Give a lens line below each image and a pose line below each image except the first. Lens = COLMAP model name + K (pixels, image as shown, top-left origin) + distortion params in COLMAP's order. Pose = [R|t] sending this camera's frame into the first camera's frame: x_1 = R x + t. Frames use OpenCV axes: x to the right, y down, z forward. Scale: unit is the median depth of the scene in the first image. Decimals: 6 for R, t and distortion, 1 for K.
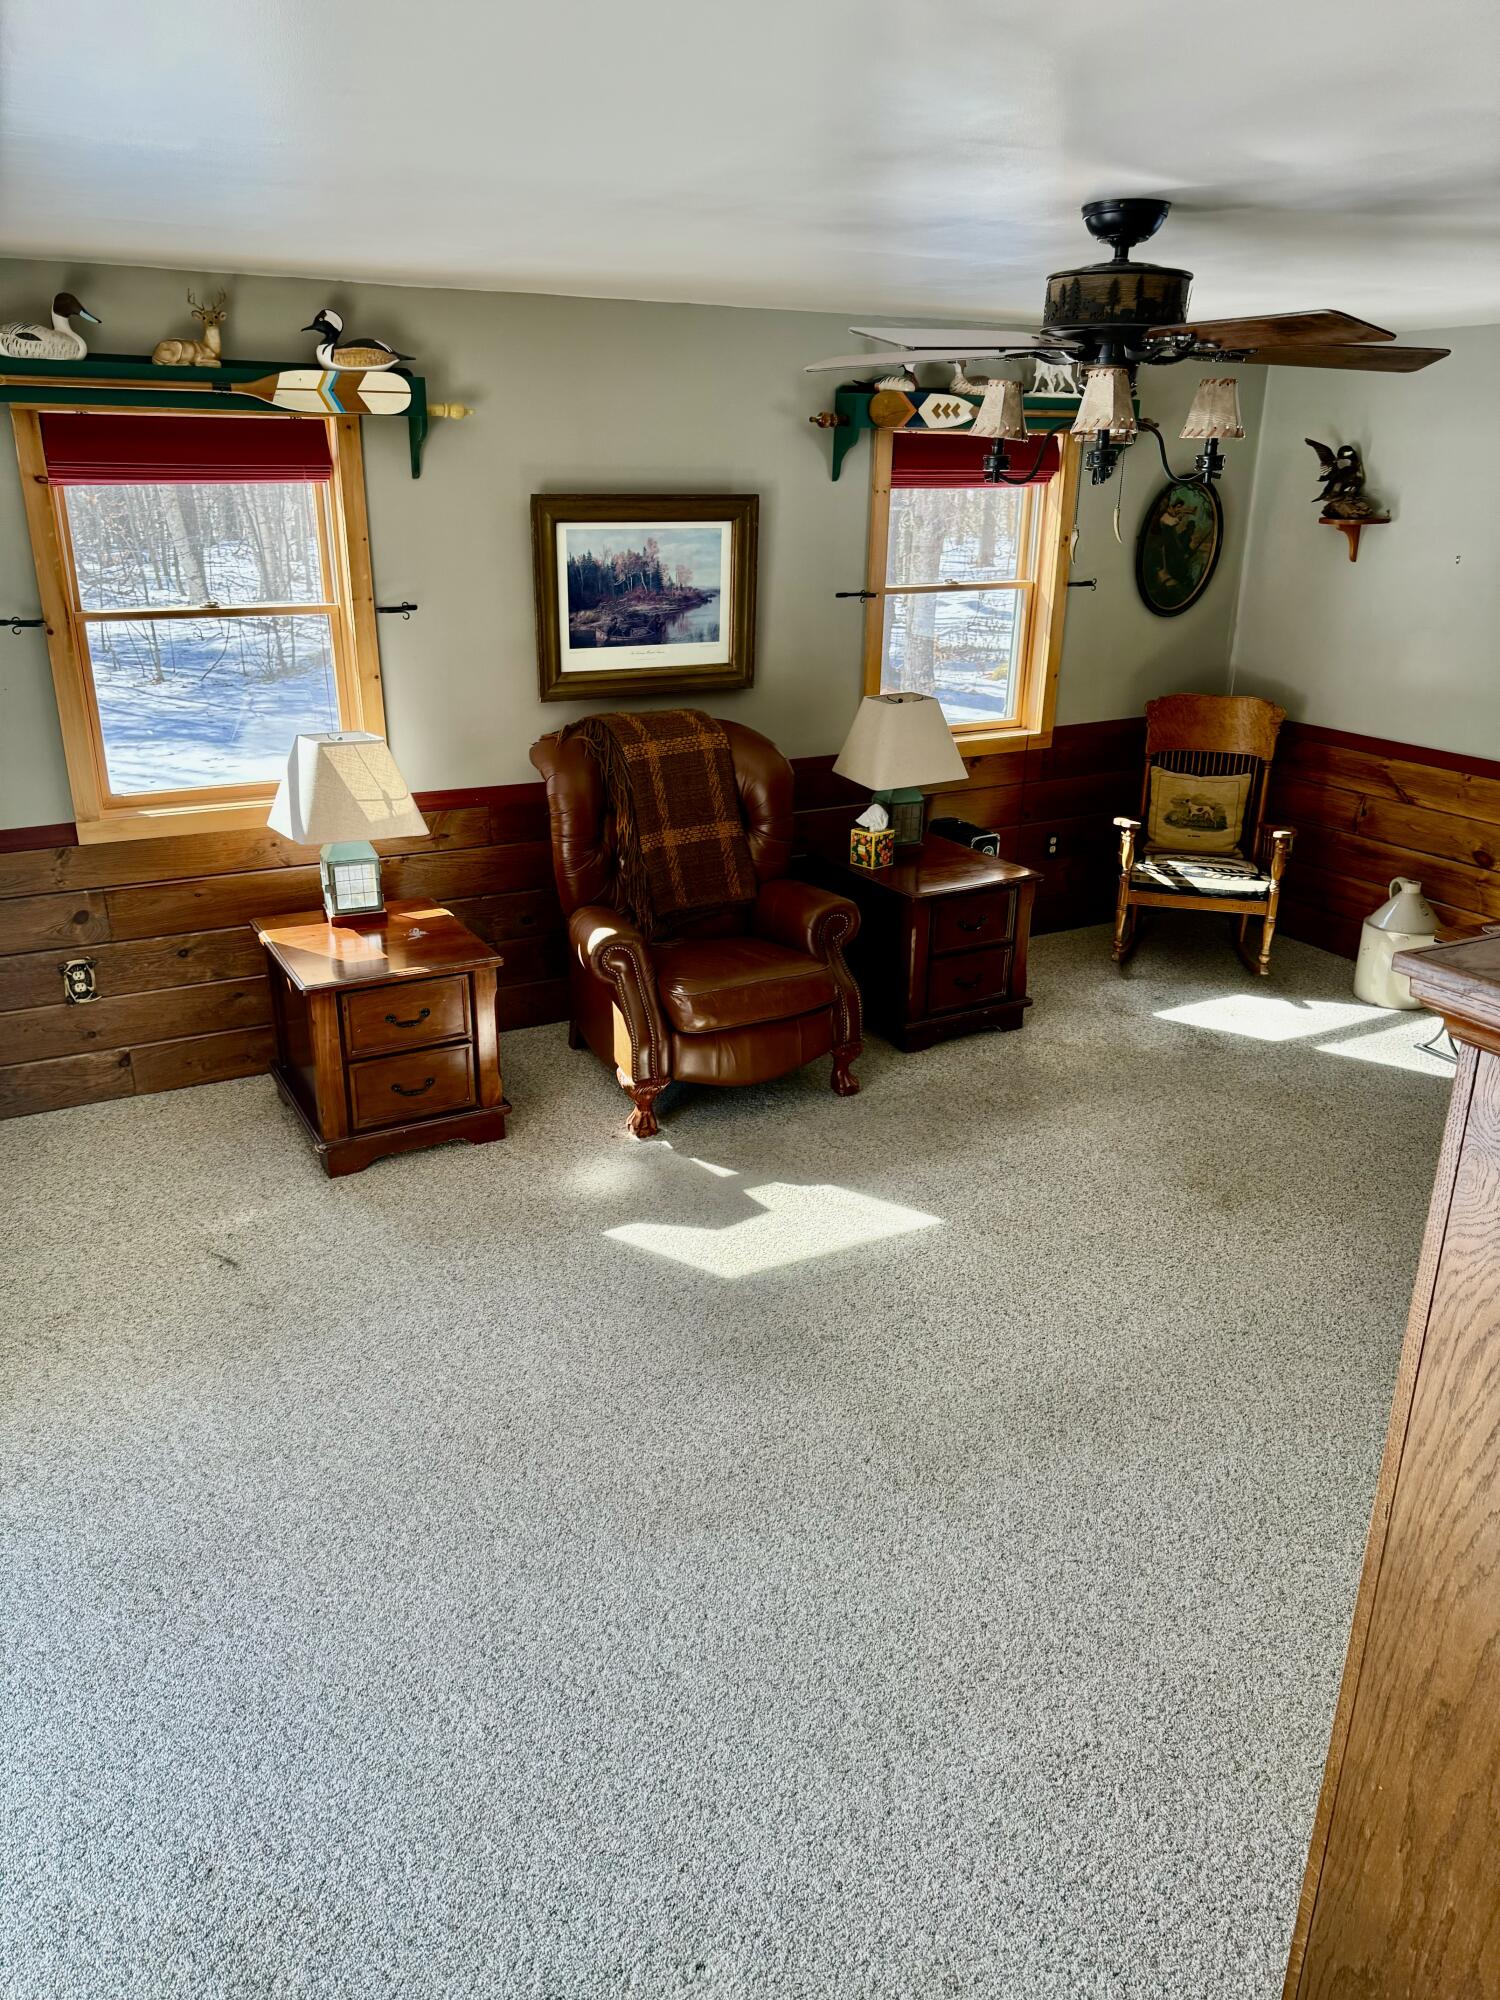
lens RADIAL K [[1415.5, 0, 739.2], [0, 1415.5, 1003.6], [0, 0, 1]] dist [0.058237, -0.048493]
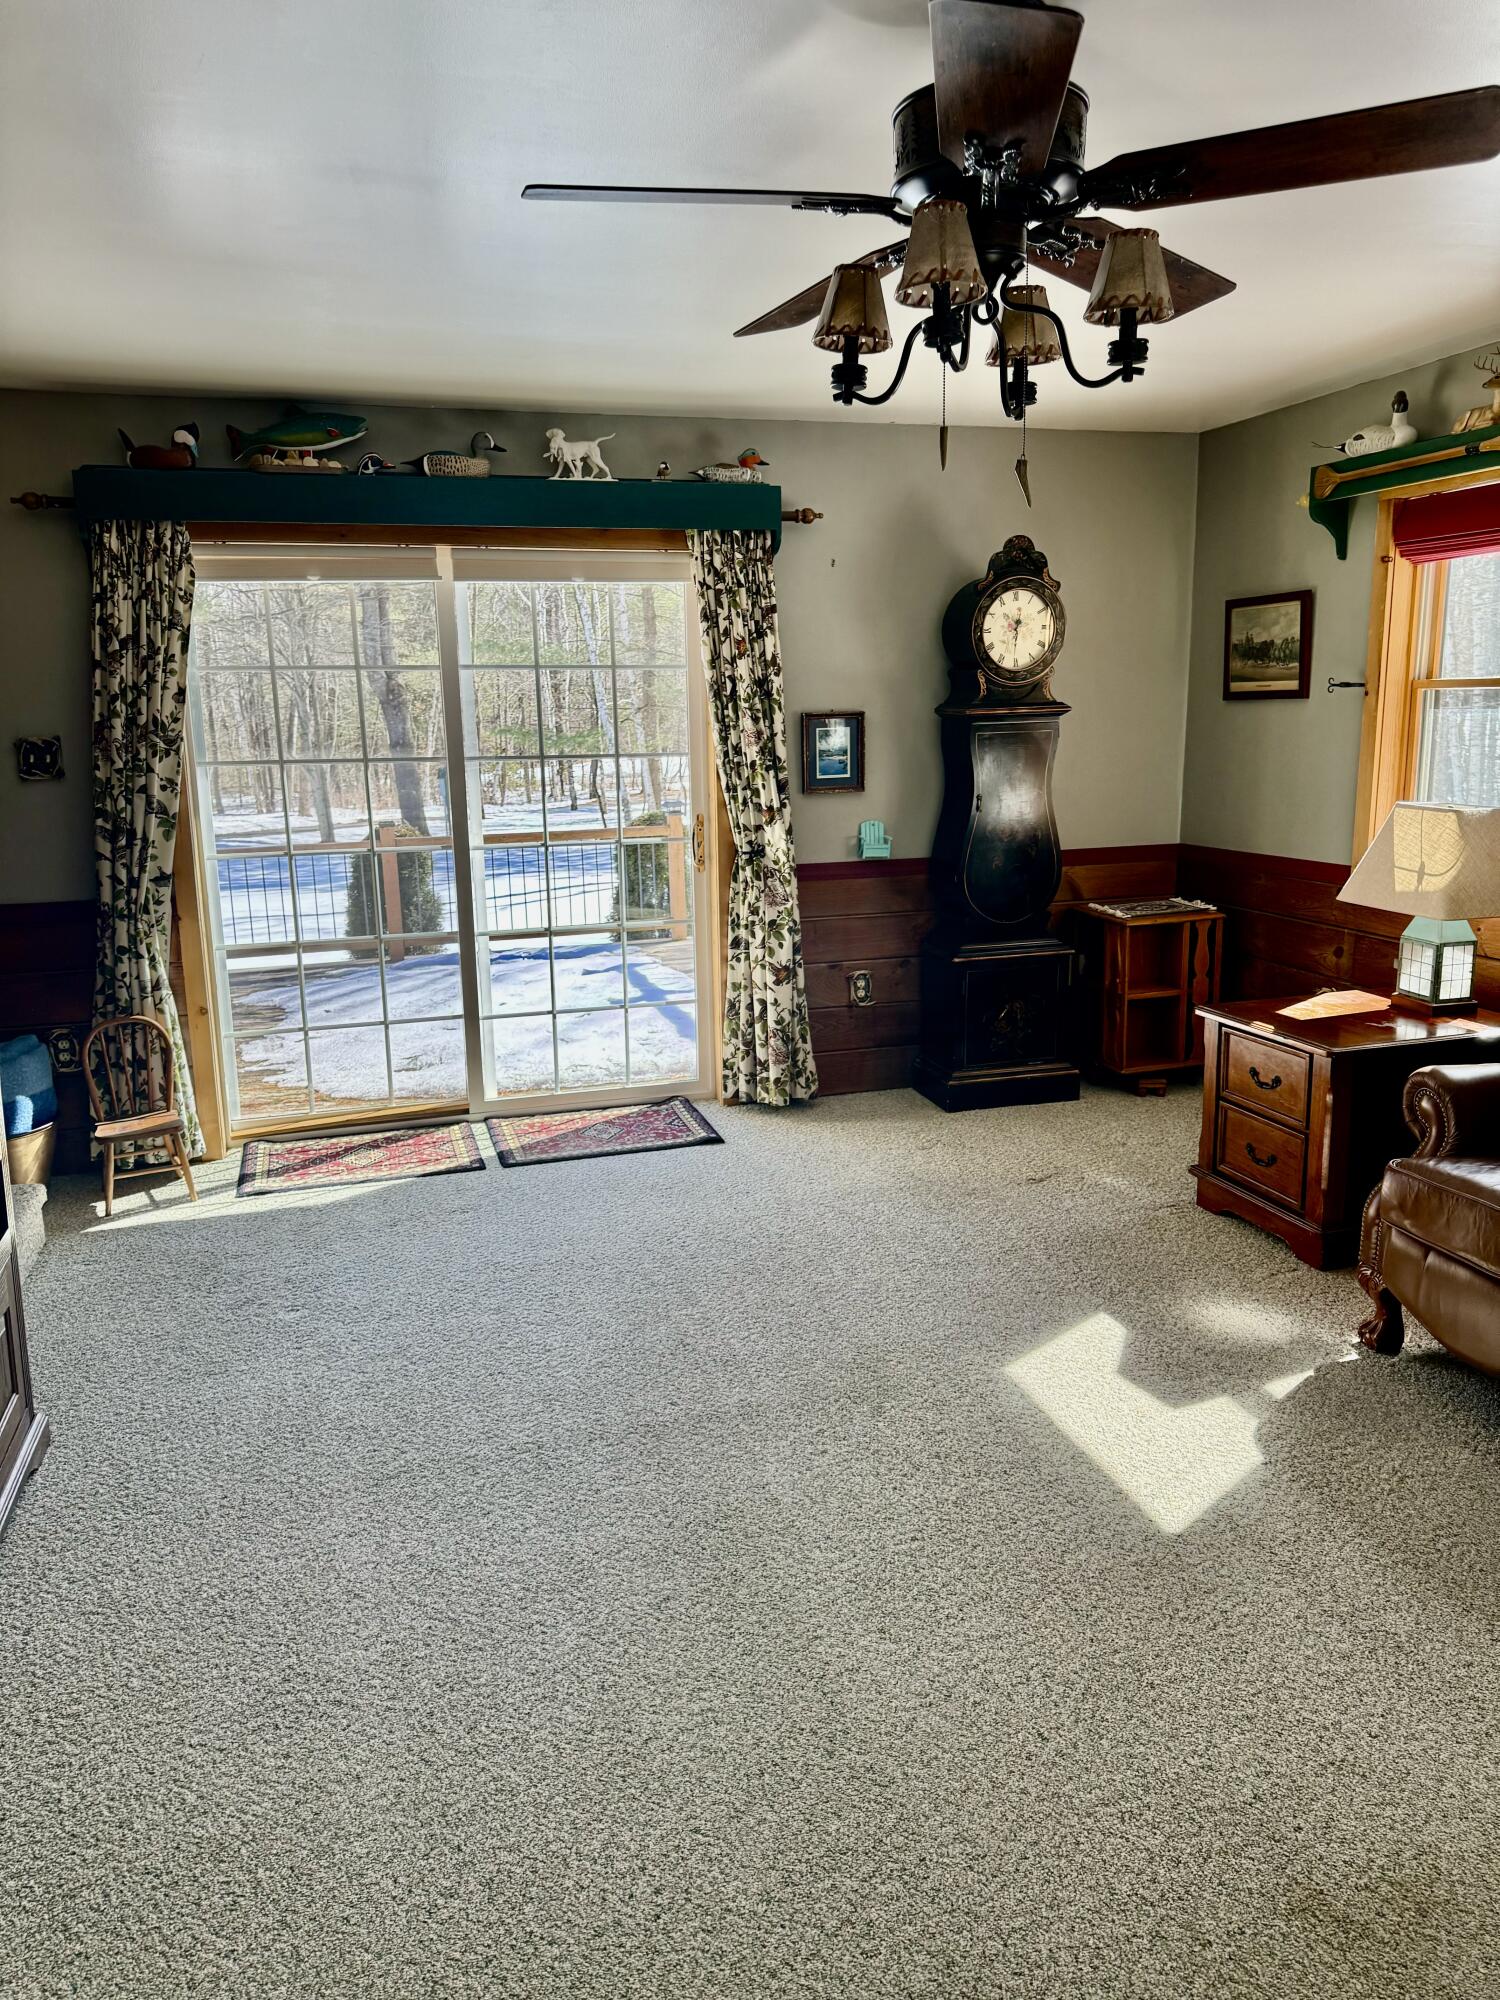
lens RADIAL K [[1415.5, 0, 740.0], [0, 1415.5, 992.1], [0, 0, 1]] dist [0.058237, -0.048493]
pose [[-0.214618, 0.184982, -0.959021, 0.759393], [-0.339352, 0.906605, 0.250815, -0.166065], [0.915849, 0.379275, -0.131800, 0.807206]]
